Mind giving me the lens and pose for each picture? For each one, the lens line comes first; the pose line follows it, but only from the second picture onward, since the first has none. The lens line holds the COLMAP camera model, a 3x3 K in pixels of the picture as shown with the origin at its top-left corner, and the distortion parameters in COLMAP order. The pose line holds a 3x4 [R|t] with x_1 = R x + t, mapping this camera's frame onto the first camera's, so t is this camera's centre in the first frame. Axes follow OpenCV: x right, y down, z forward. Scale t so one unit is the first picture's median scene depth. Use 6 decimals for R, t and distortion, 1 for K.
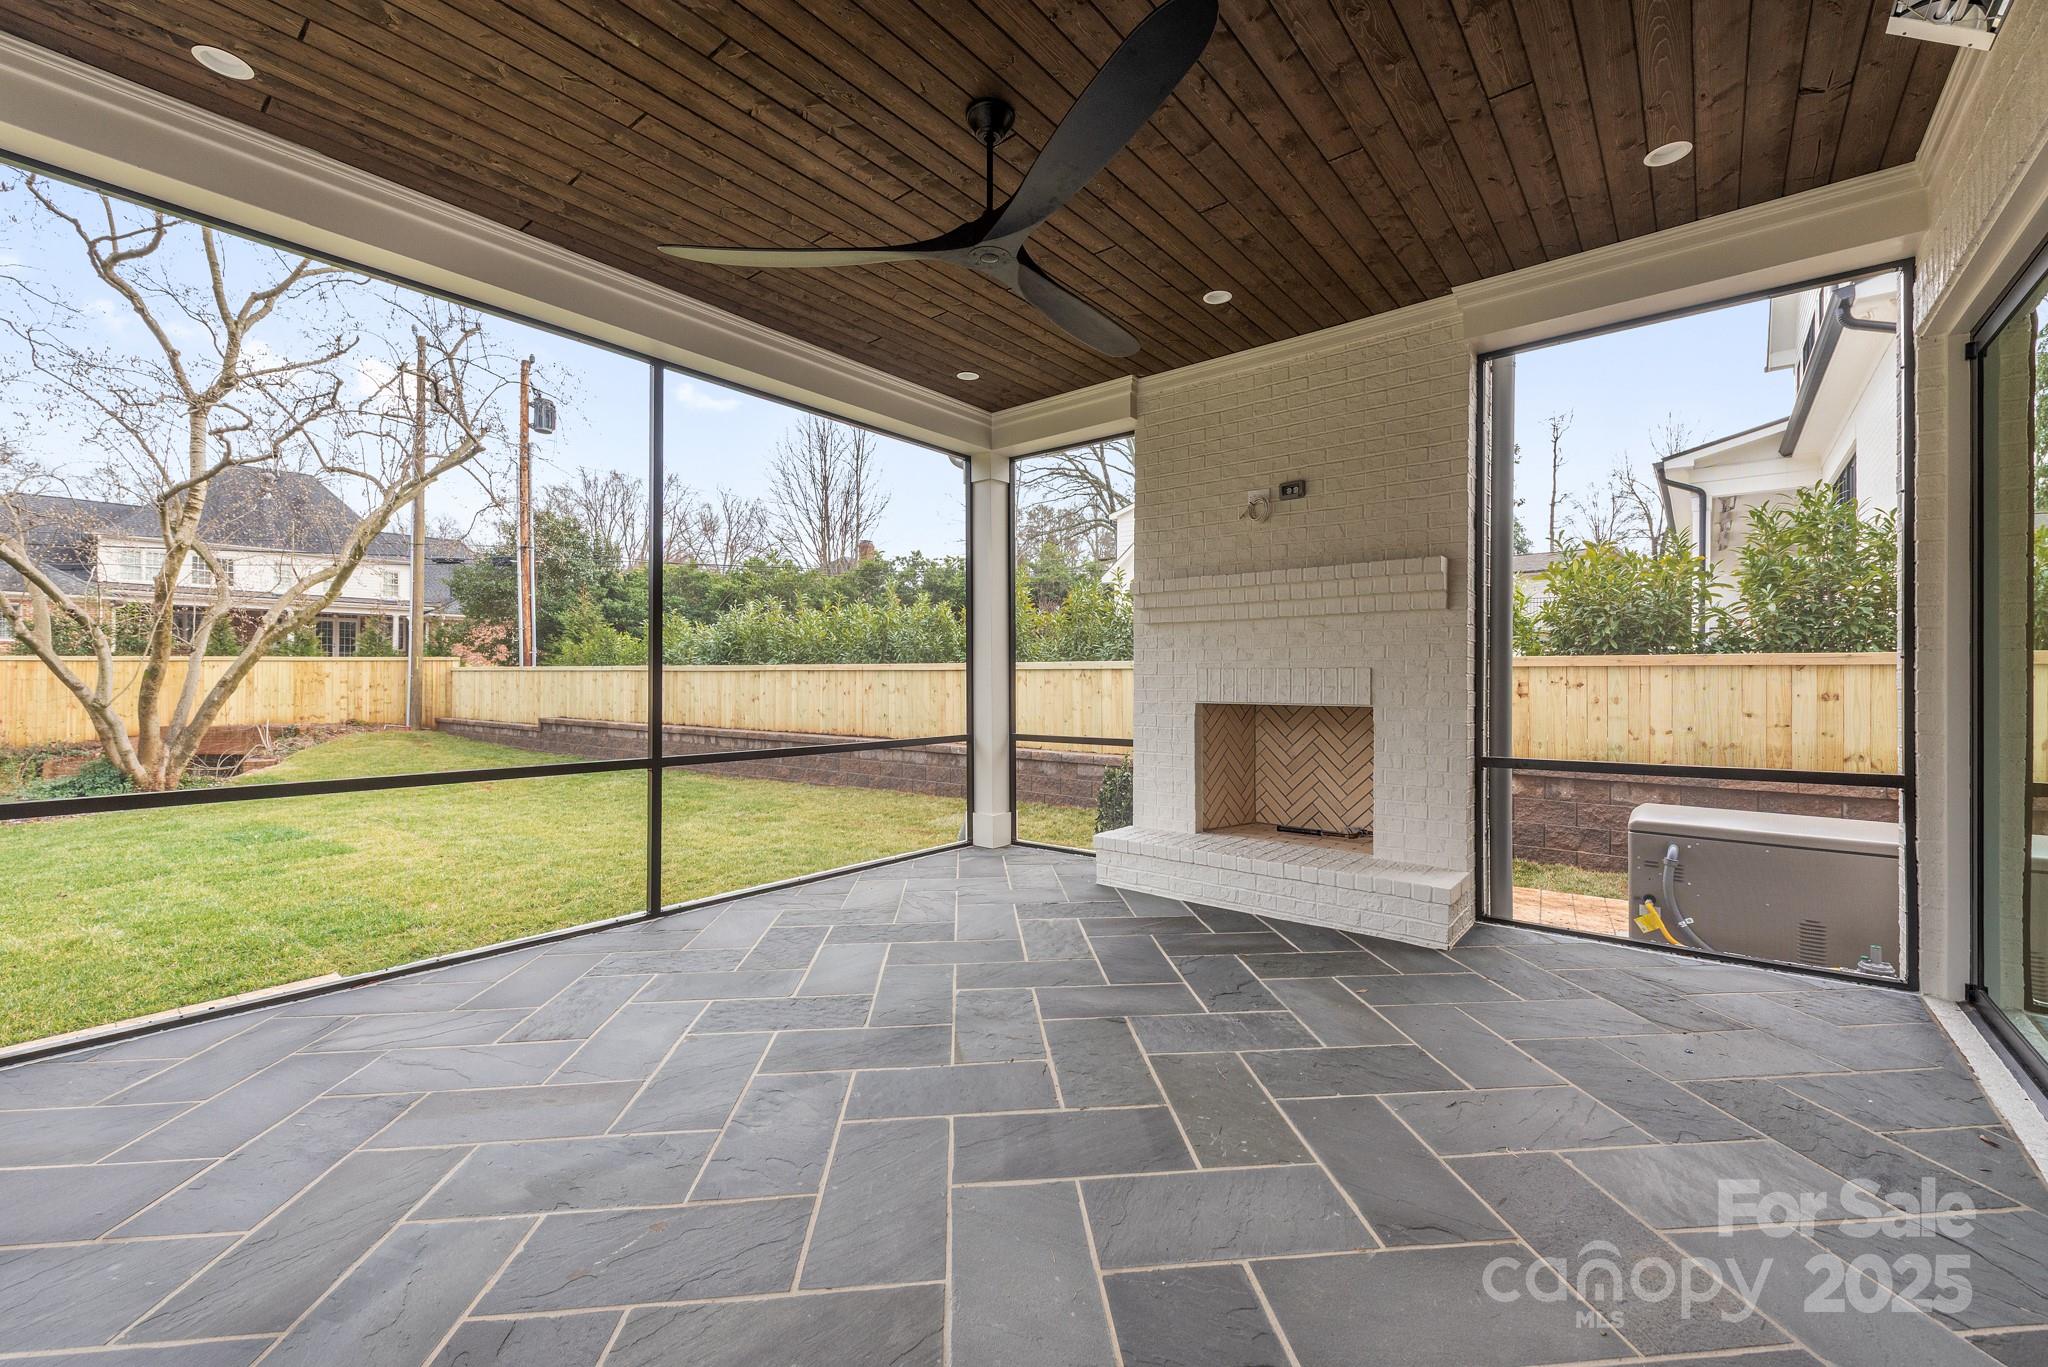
lens RADIAL K [[810.2, 0, 1032.7], [0, 810.2, 681.2], [0, 0, 1]] dist [0.004521, -0.000189]
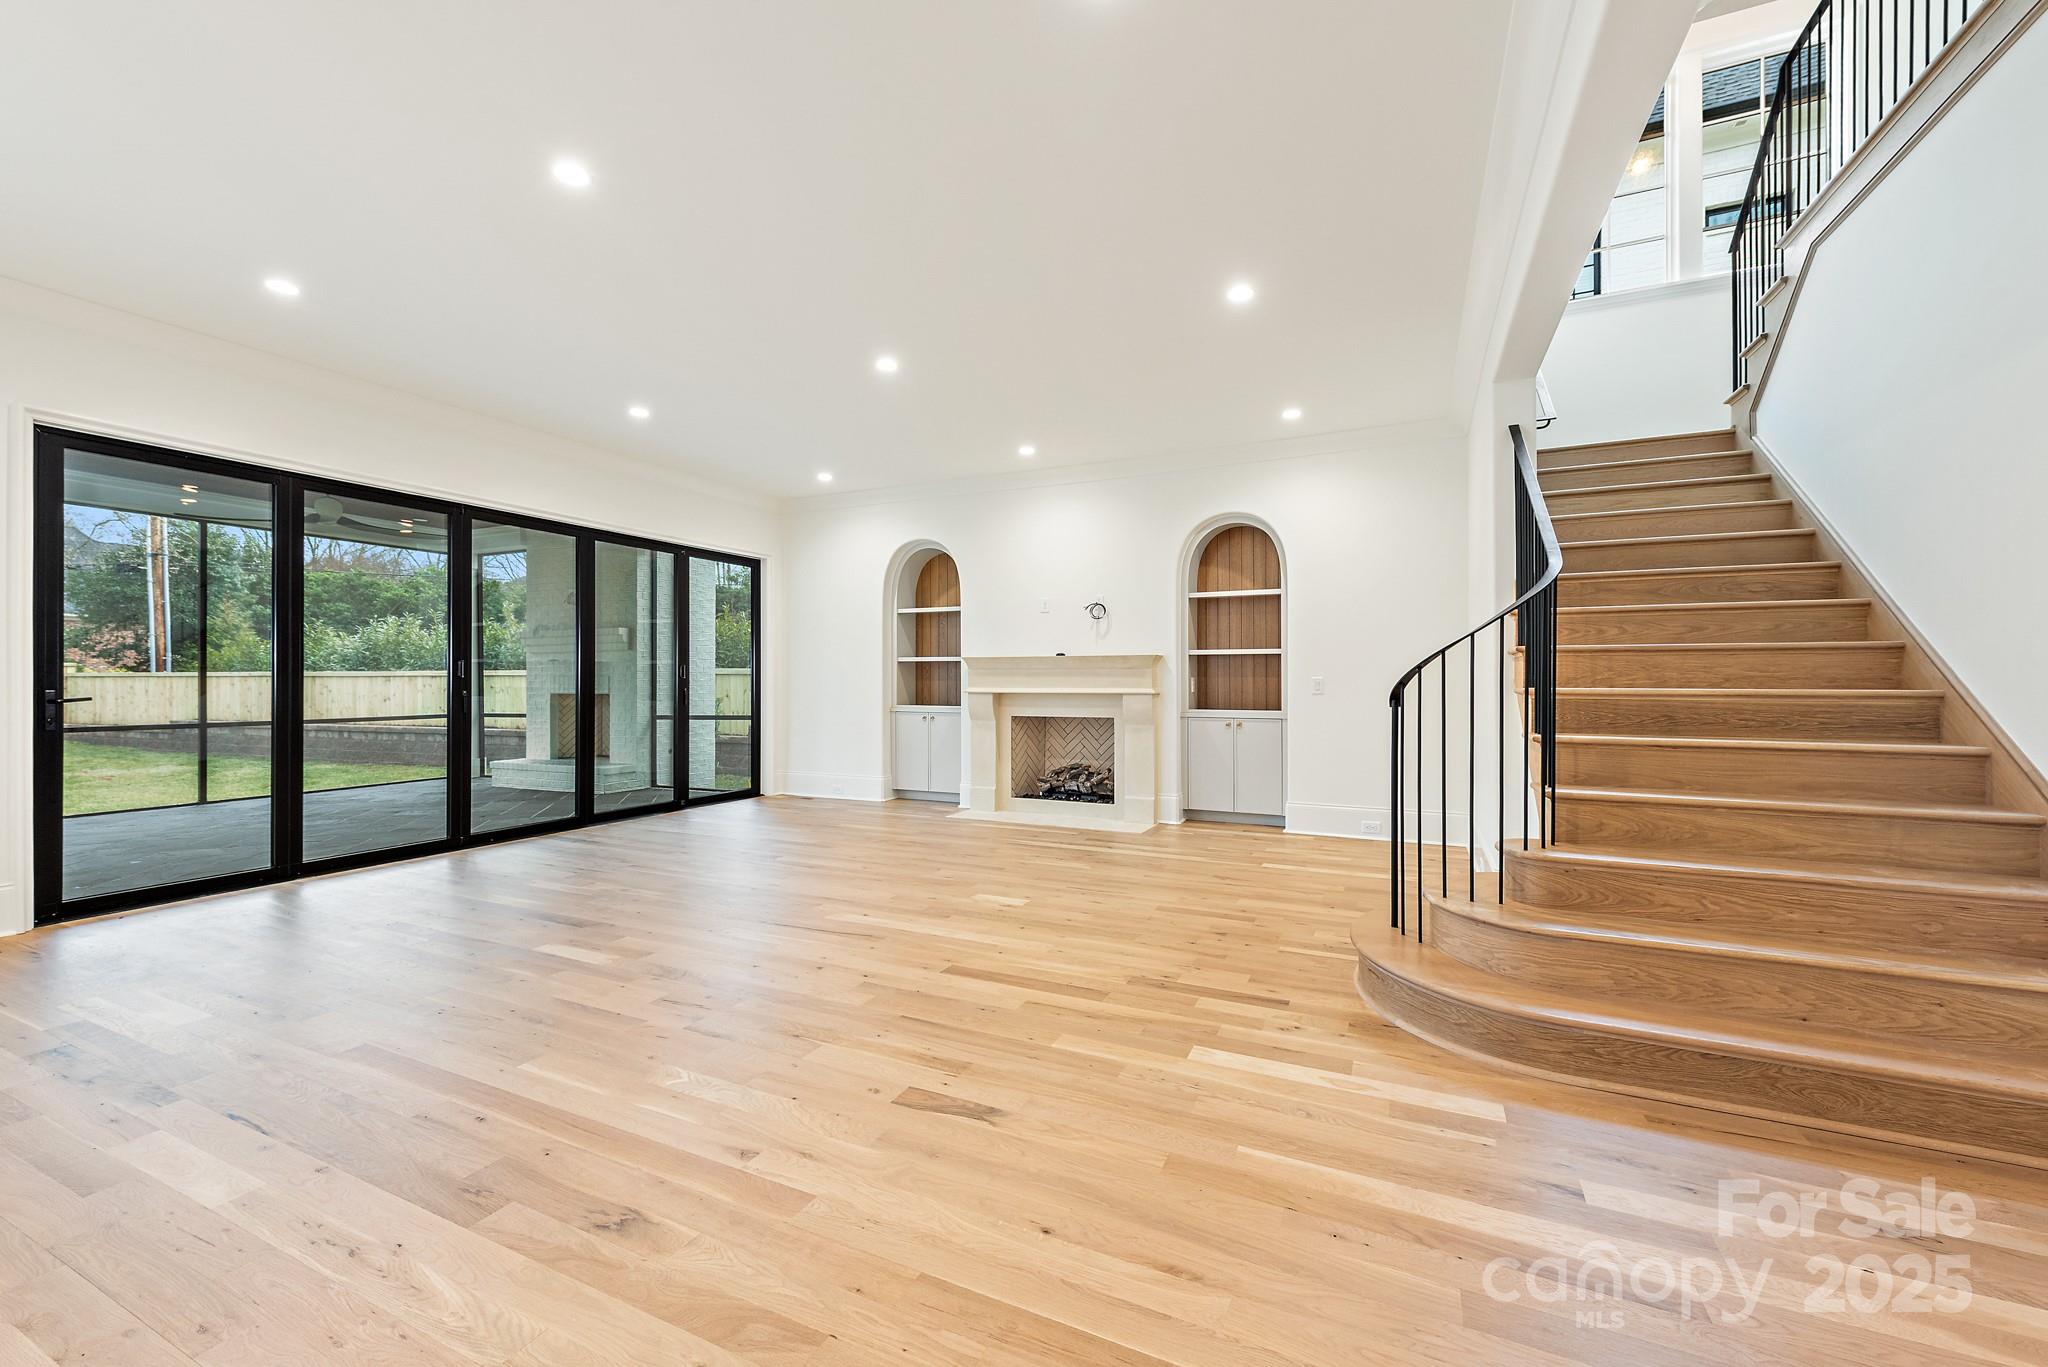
lens RADIAL K [[810.2, 0, 1028.0], [0, 810.2, 685.9], [0, 0, 1]] dist [0.004521, -0.000189]
pose [[0.969499, -0.003677, 0.245069, 0.184526], [0.003558, 0.999993, 0.000927, 0.002475], [-0.245071, -0.000027, 0.969505, -0.260022]]
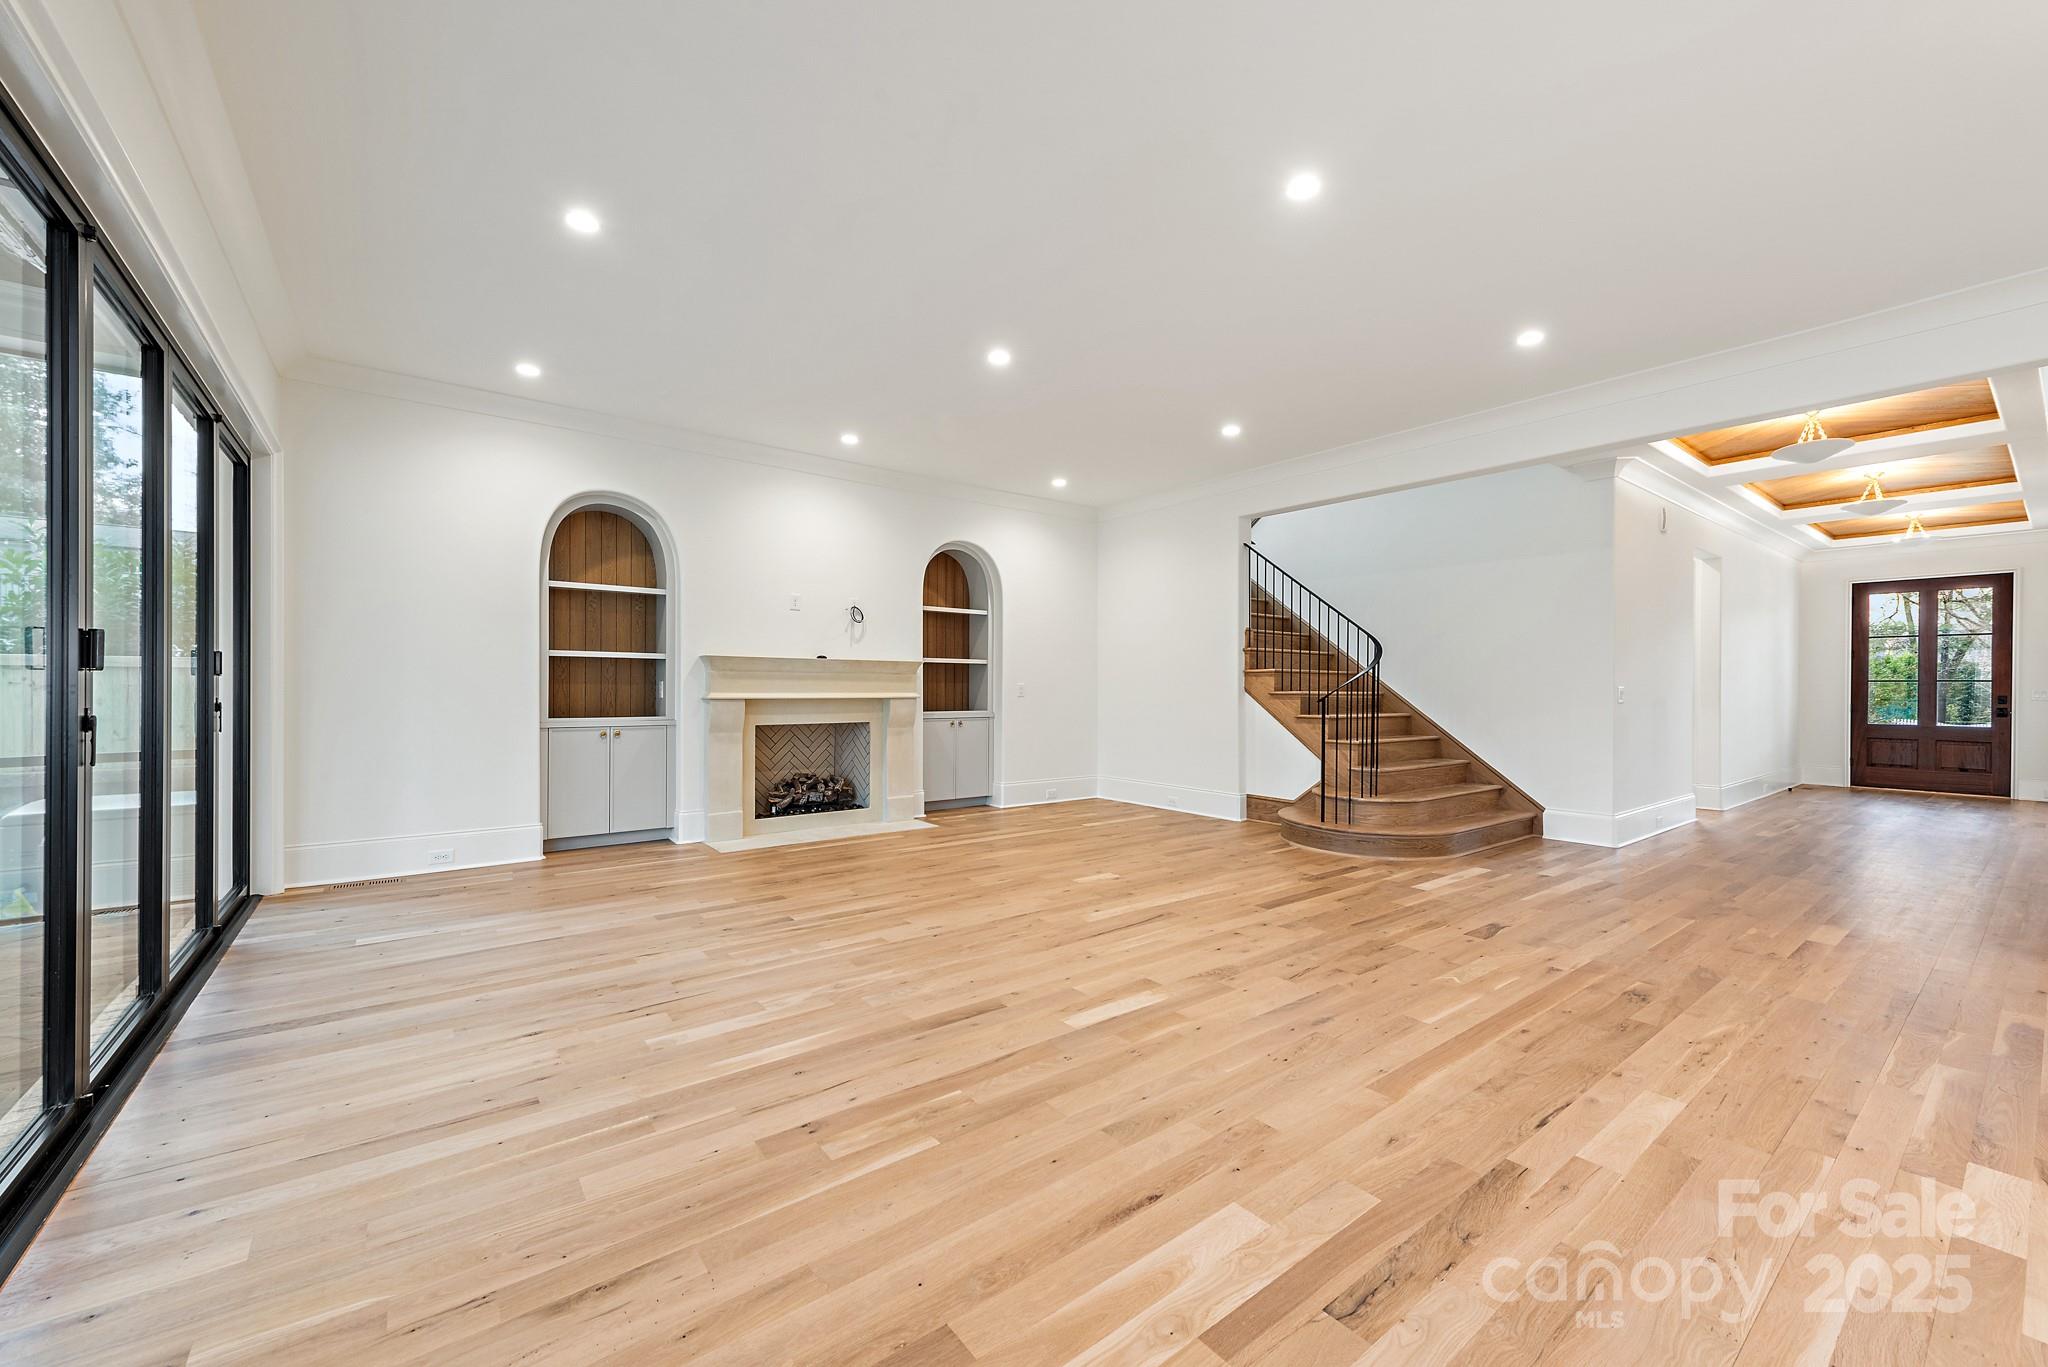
lens RADIAL K [[810.2, 0, 1037.8], [0, 810.2, 683.0], [0, 0, 1]] dist [0.004521, -0.000189]
pose [[0.214758, 0.005815, 0.976650, -4.011942], [0.001442, 0.999979, -0.006271, -0.009282], [-0.976666, 0.002755, 0.214745, 3.448771]]
